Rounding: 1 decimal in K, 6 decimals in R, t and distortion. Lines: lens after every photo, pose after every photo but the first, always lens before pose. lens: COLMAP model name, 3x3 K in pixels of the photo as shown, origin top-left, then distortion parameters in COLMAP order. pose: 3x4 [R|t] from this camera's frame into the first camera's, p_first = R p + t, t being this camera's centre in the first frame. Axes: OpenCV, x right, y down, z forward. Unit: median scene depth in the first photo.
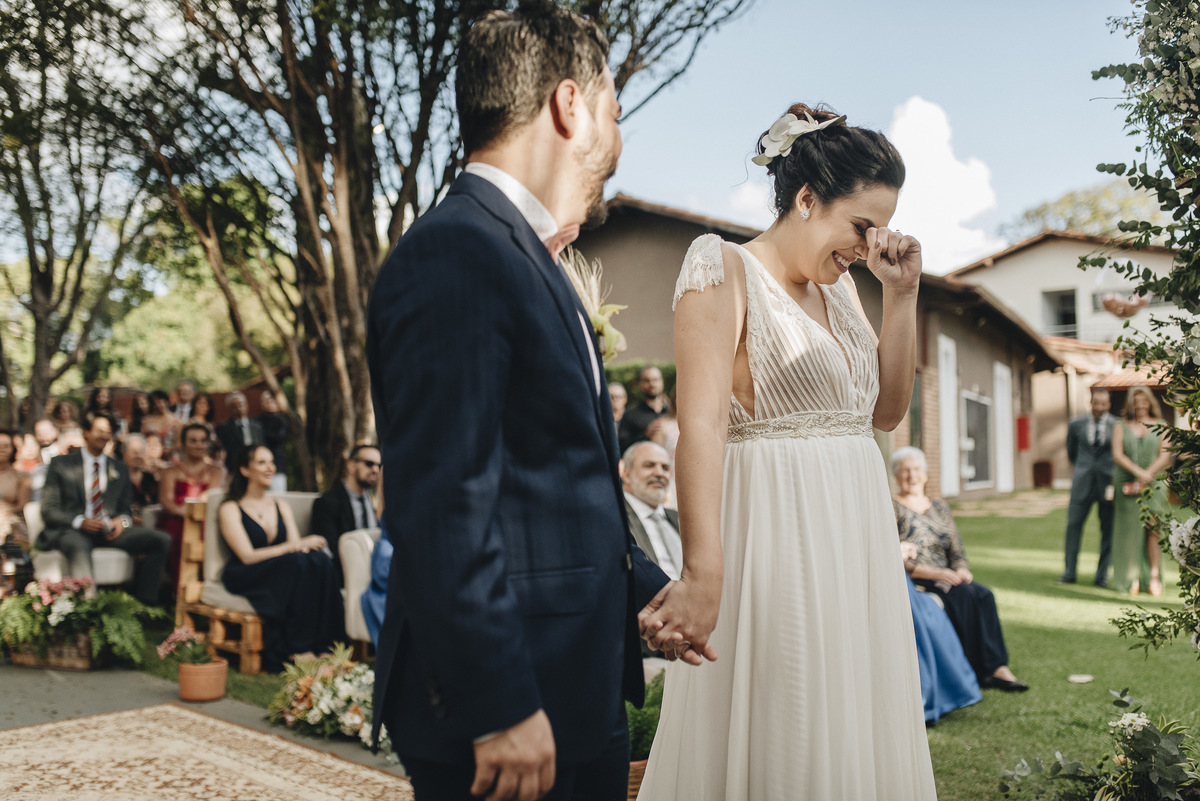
lens RADIAL K [[1193.9, 0, 599.5], [0, 1193.9, 399.4], [0, 0, 1]] dist [0.007672, 0.000000]
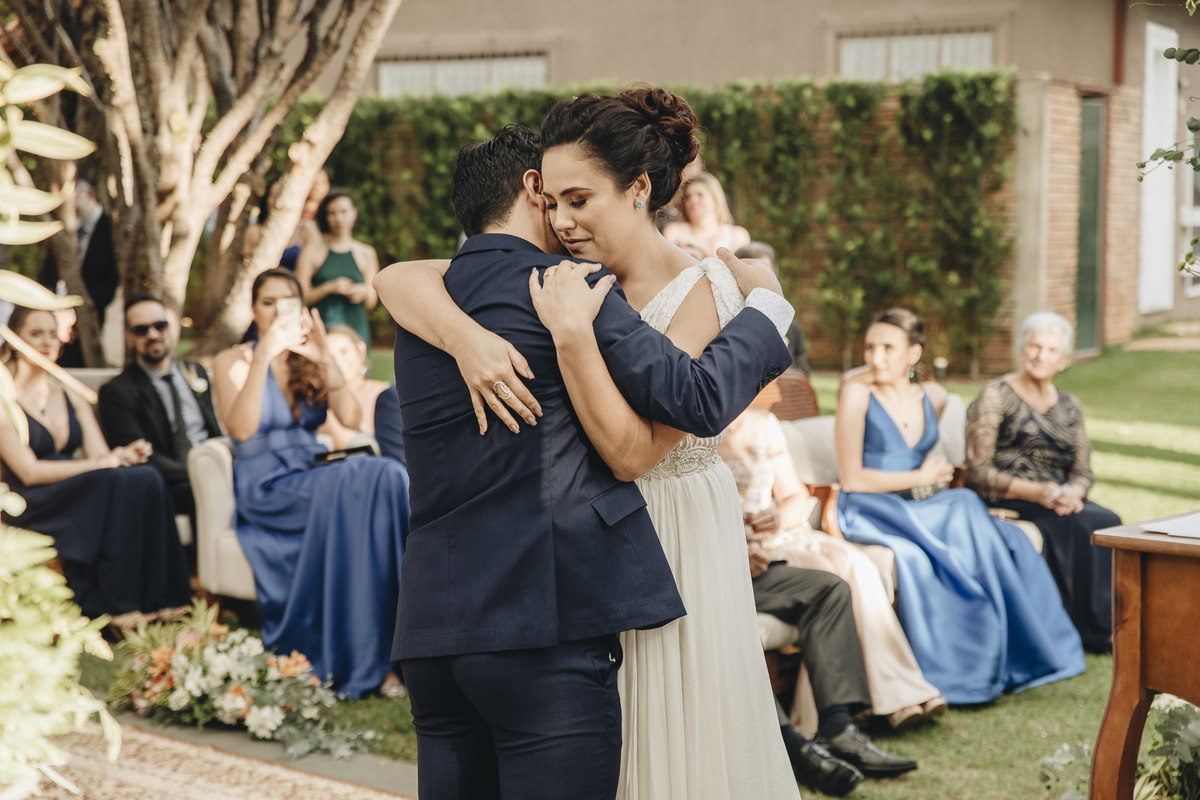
lens RADIAL K [[2377.6, 0, 599.7], [0, 2377.6, 393.5], [0, 0, 1]] dist [0.379028, 0.000000]
pose [[0.999471, -0.003226, 0.032363, -0.022723], [-0.001180, 0.990817, 0.135207, -0.132320], [-0.032502, -0.135173, 0.990289, -0.491526]]
